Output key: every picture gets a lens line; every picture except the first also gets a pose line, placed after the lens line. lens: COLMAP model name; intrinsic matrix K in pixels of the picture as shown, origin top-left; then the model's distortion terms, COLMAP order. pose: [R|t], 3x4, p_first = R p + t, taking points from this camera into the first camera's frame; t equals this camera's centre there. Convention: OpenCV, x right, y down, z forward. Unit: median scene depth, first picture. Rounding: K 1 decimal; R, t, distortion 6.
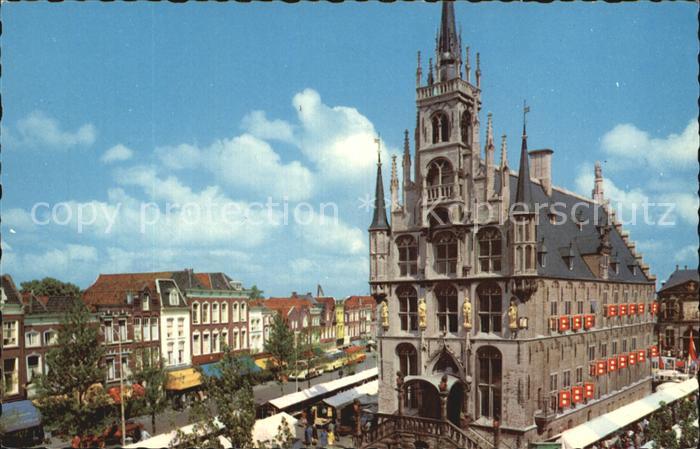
lens RADIAL K [[717.0, 0, 347.9], [0, 717.0, 225.3], [0, 0, 1]] dist [-0.035873, 0.000000]
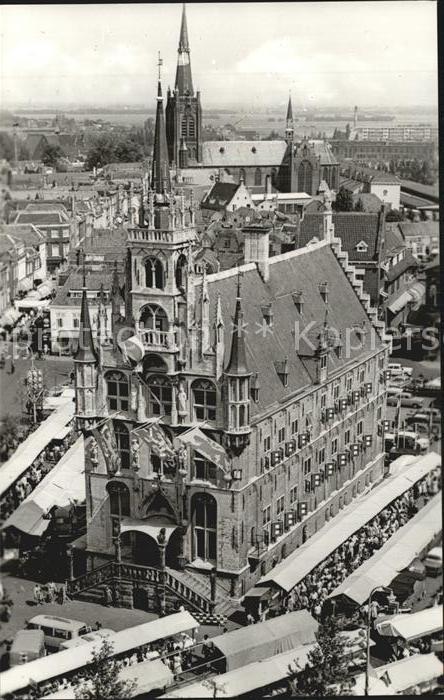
lens RADIAL K [[1031.8, 0, 222.8], [0, 1031.8, 349.2], [0, 0, 1]] dist [-0.019507, 0.000000]
pose [[0.974522, -0.031456, 0.222073, -0.094984], [0.000260, 0.990274, 0.139129, -0.232748], [-0.224290, -0.135527, 0.965053, -0.387474]]
